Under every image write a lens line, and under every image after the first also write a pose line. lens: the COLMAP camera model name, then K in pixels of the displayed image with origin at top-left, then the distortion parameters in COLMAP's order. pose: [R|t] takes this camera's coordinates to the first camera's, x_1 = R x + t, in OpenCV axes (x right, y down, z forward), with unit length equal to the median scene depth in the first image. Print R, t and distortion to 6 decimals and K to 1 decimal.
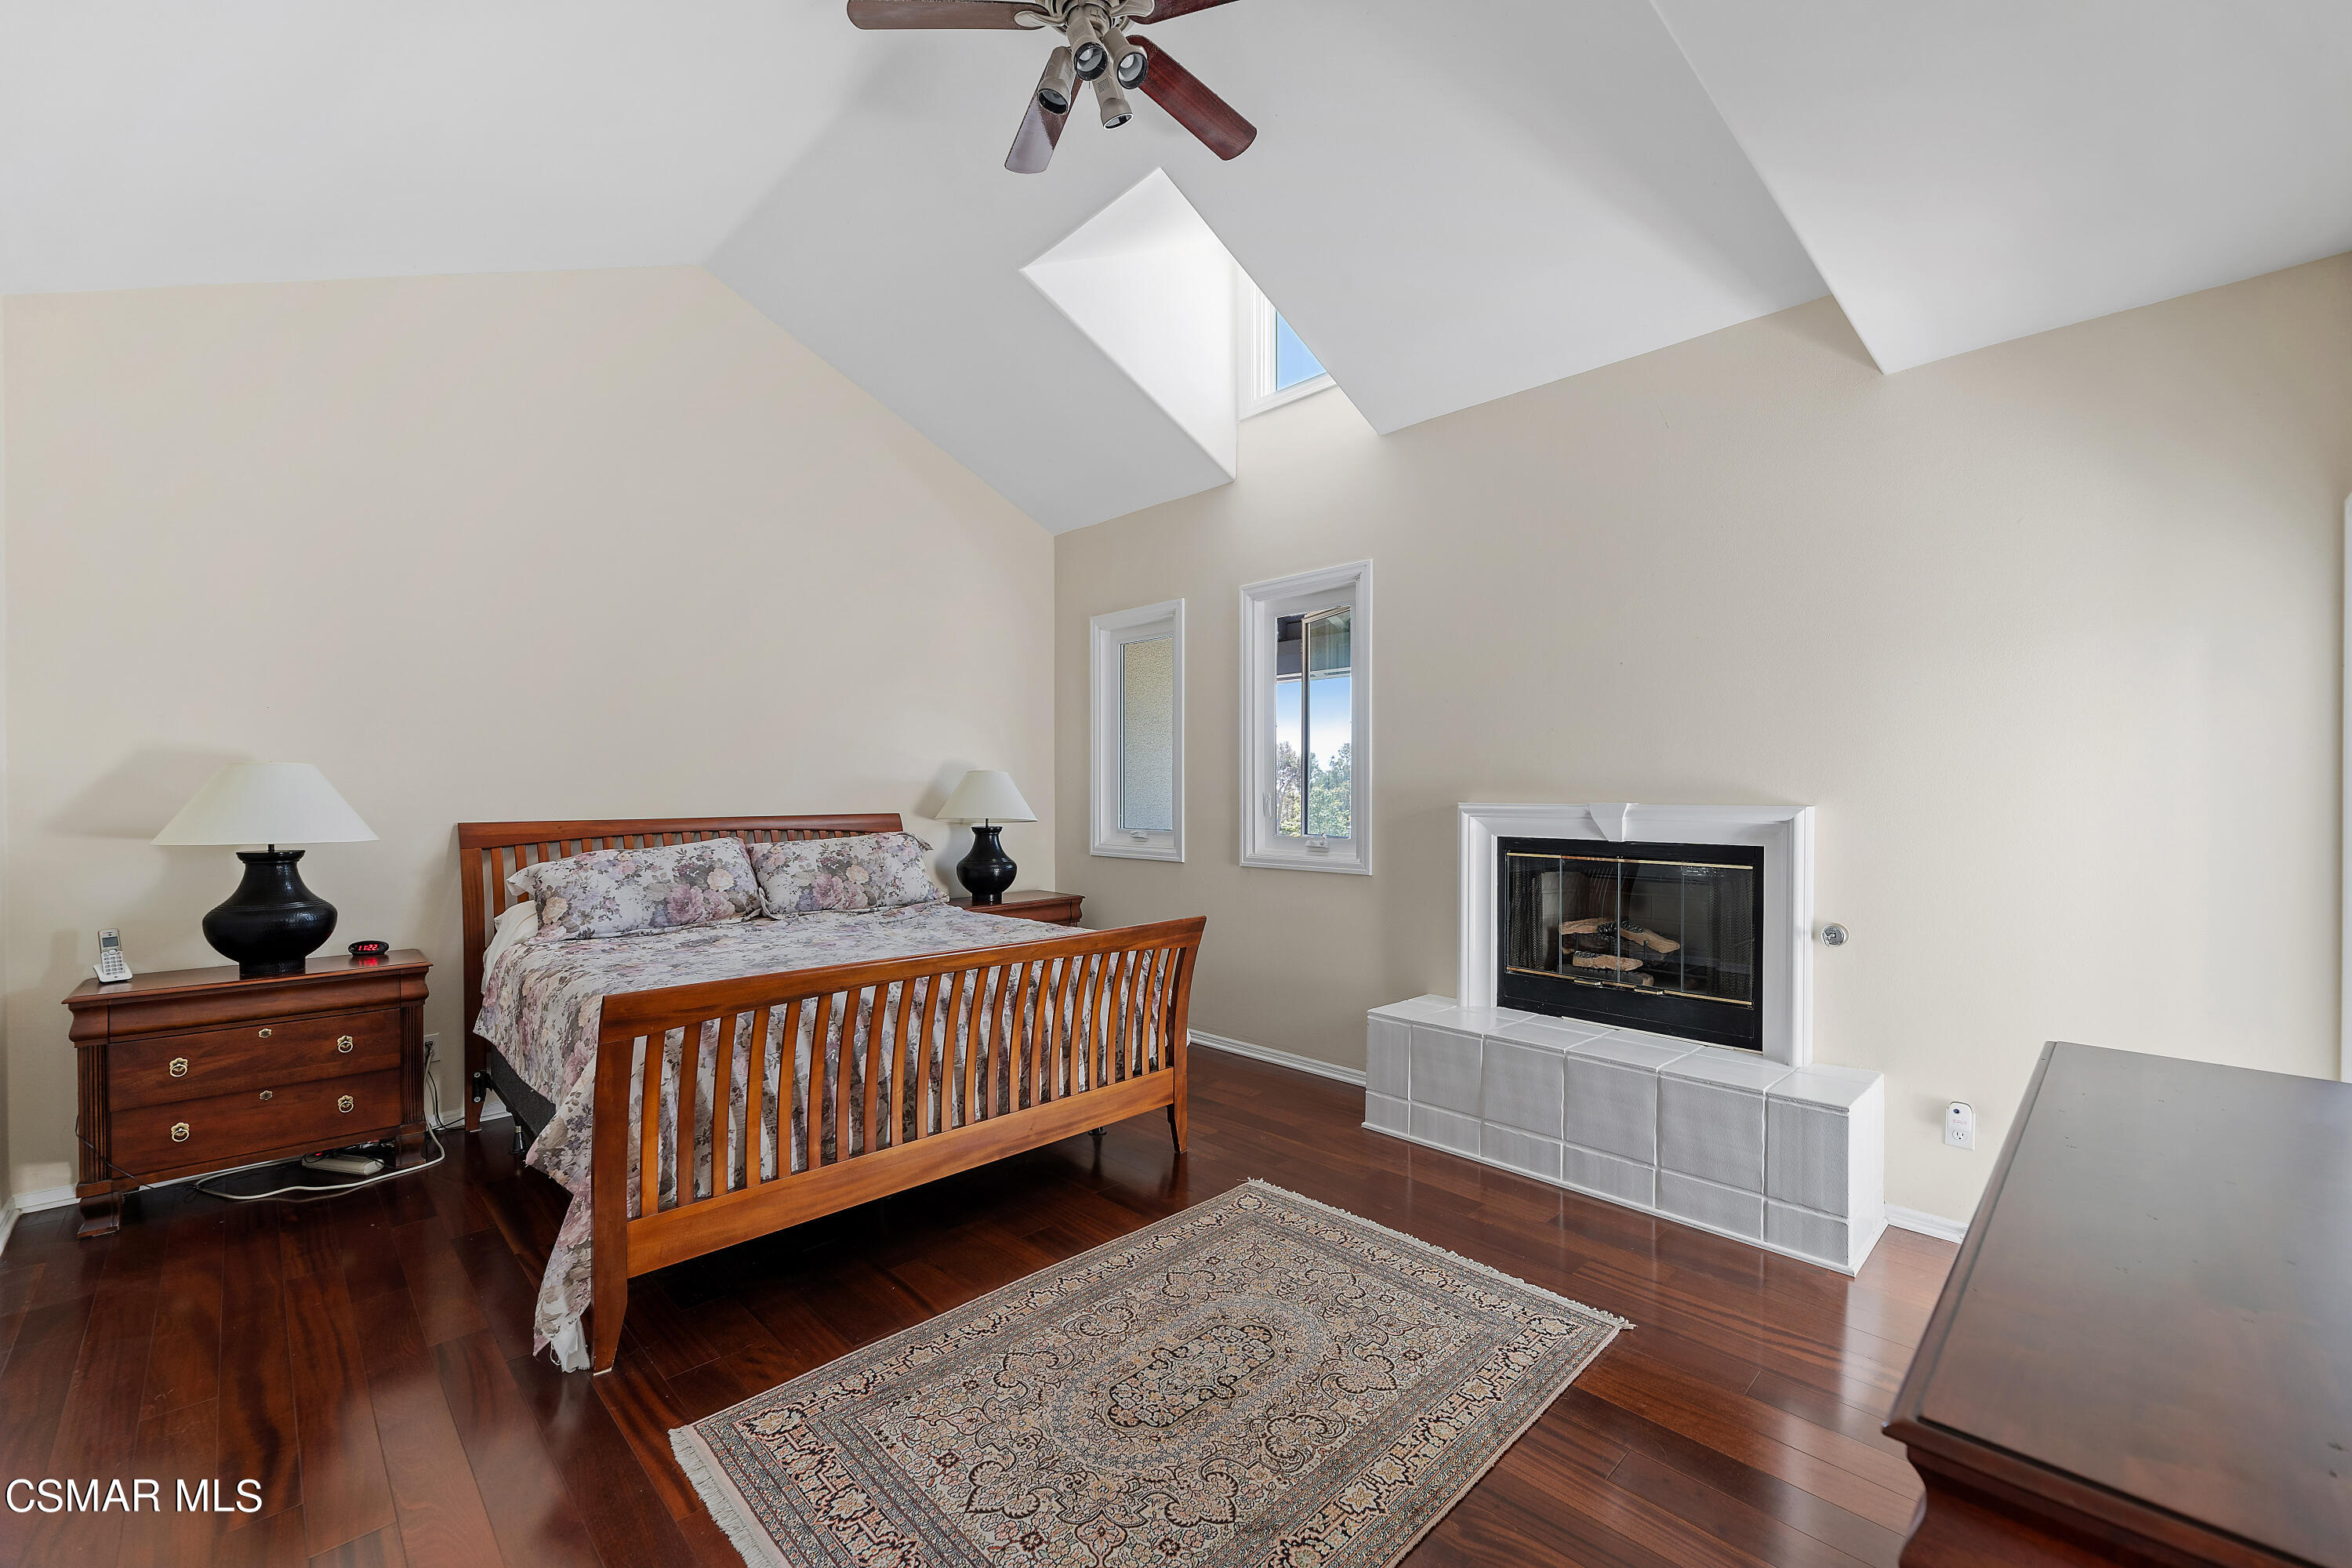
lens RADIAL K [[952.4, 0, 1175.5], [0, 952.4, 785.0], [0, 0, 1]] dist [0.007363, -0.002785]
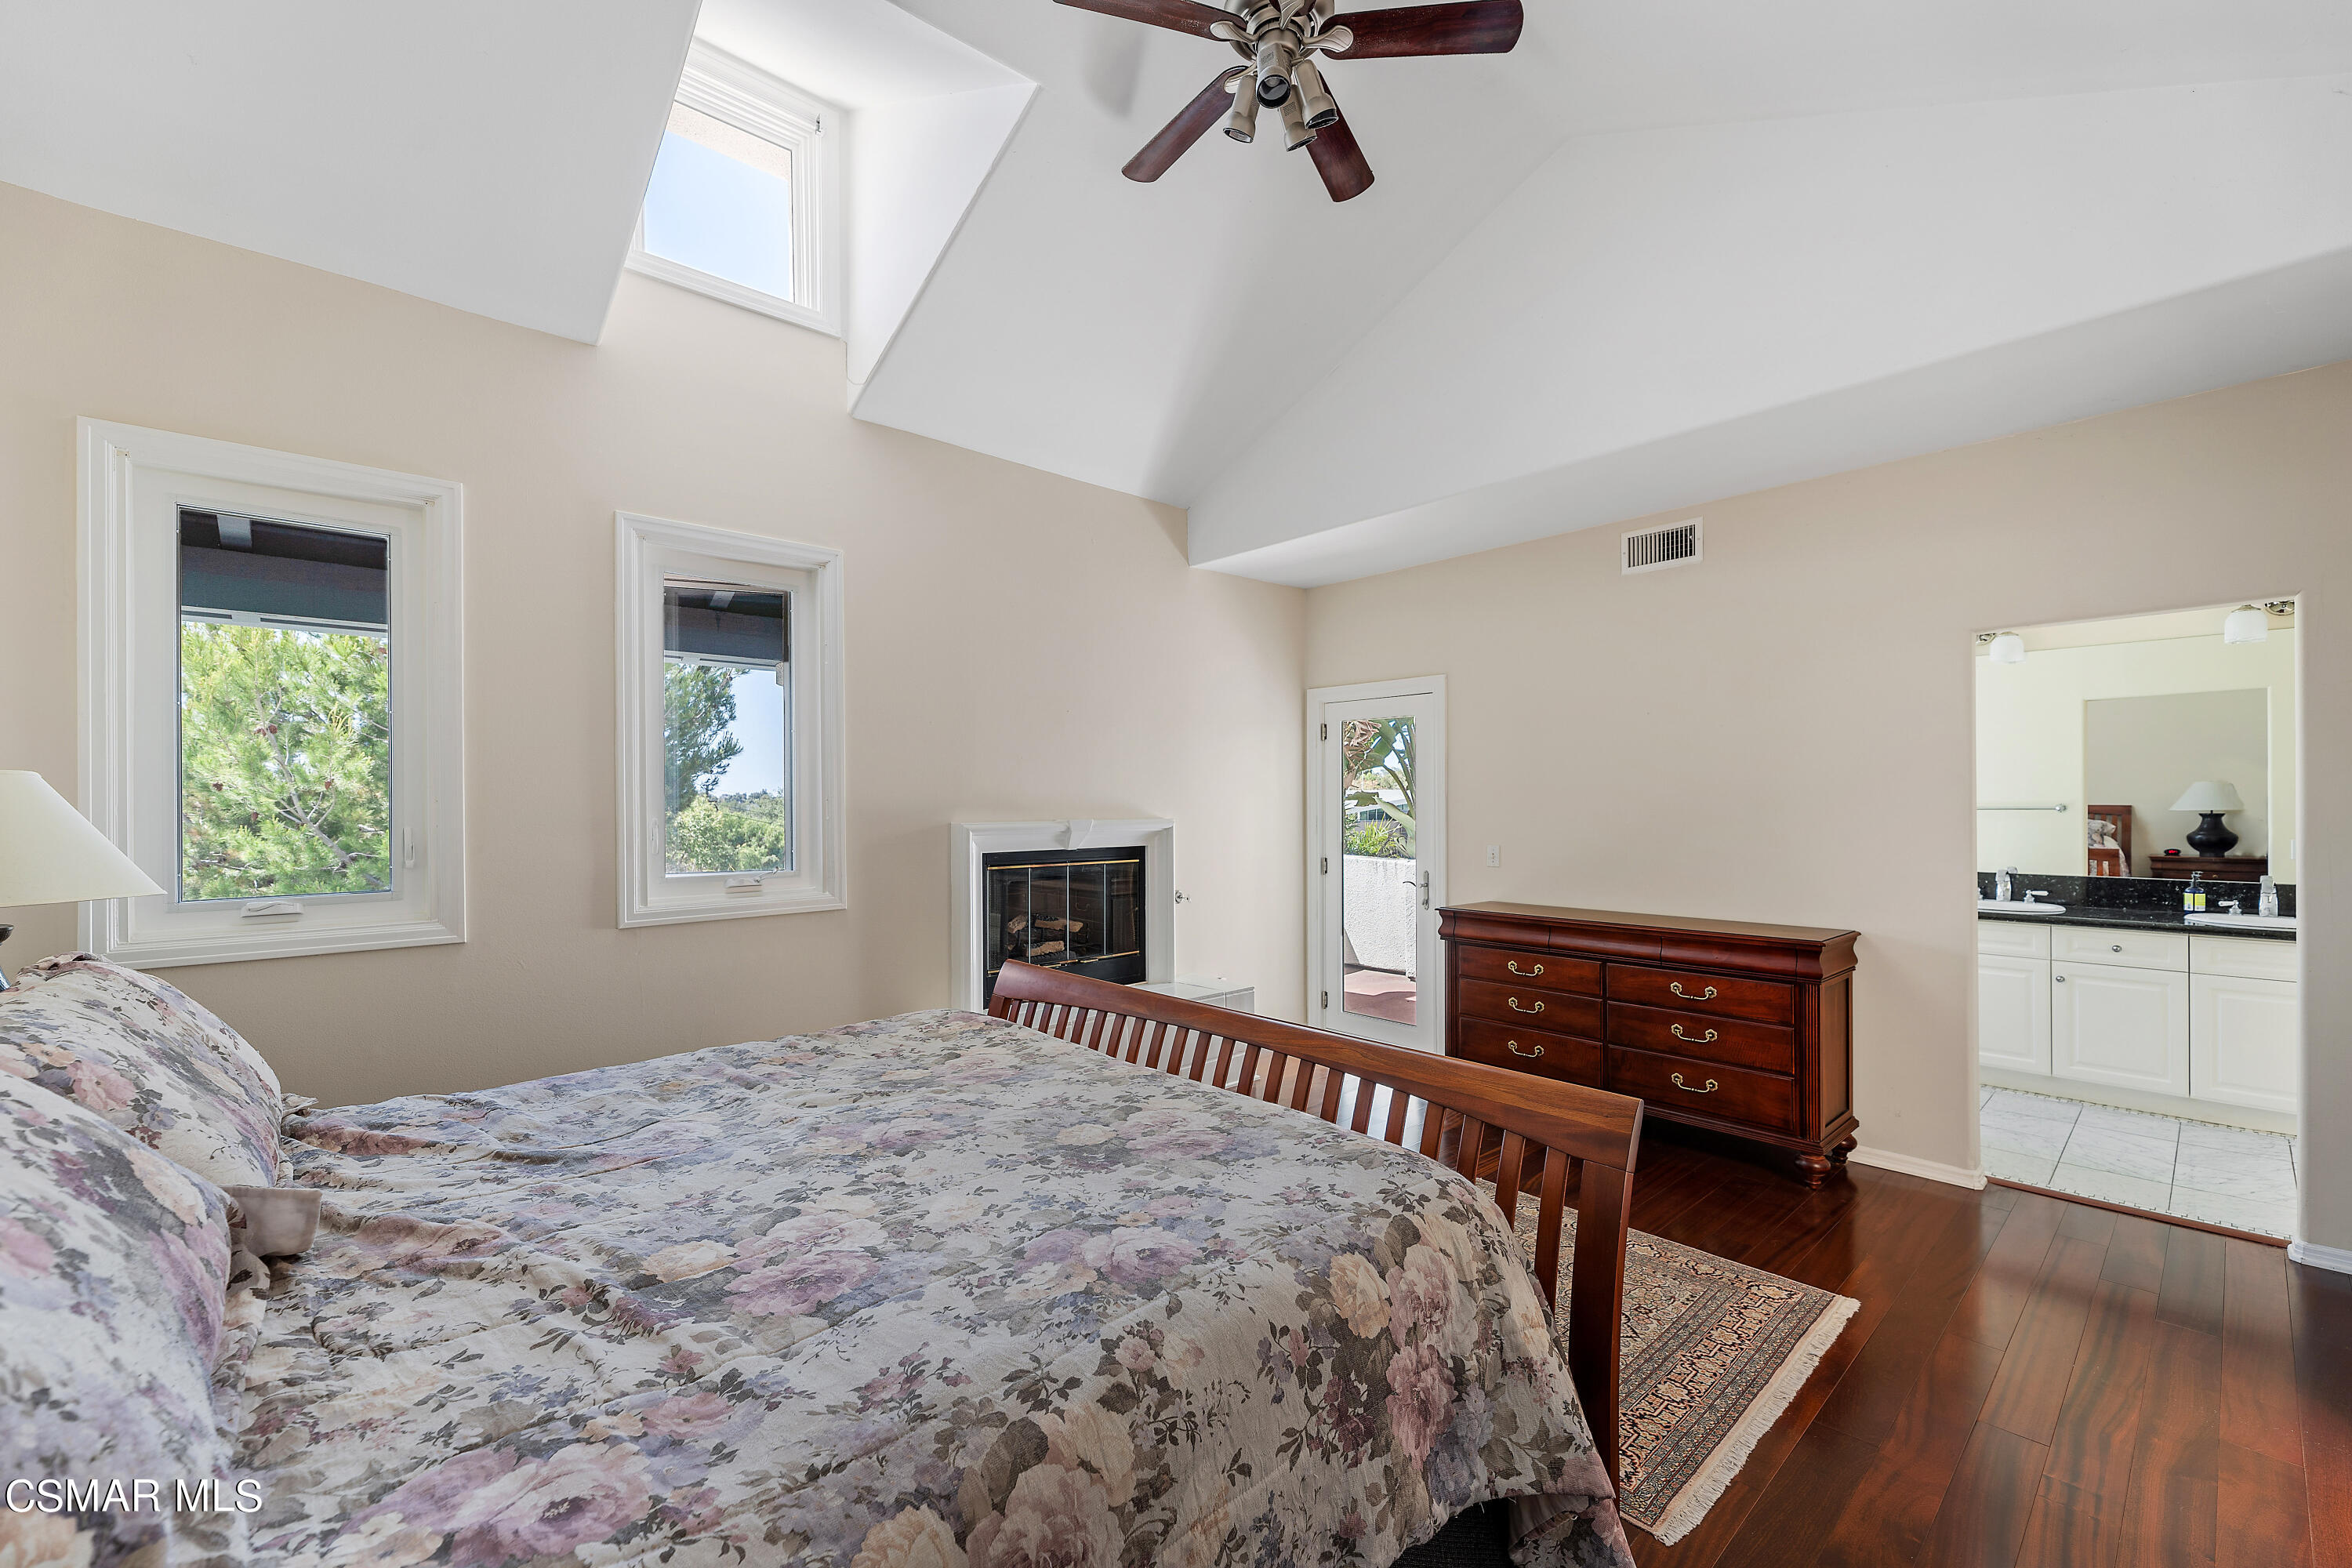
lens RADIAL K [[952.4, 0, 1175.6], [0, 952.4, 800.5], [0, 0, 1]] dist [0.007363, -0.002785]
pose [[0.052162, 0.005995, 0.998621, -0.787088], [0.006091, 0.999961, -0.006321, 0.001976], [-0.998620, 0.006412, 0.052124, 0.773076]]
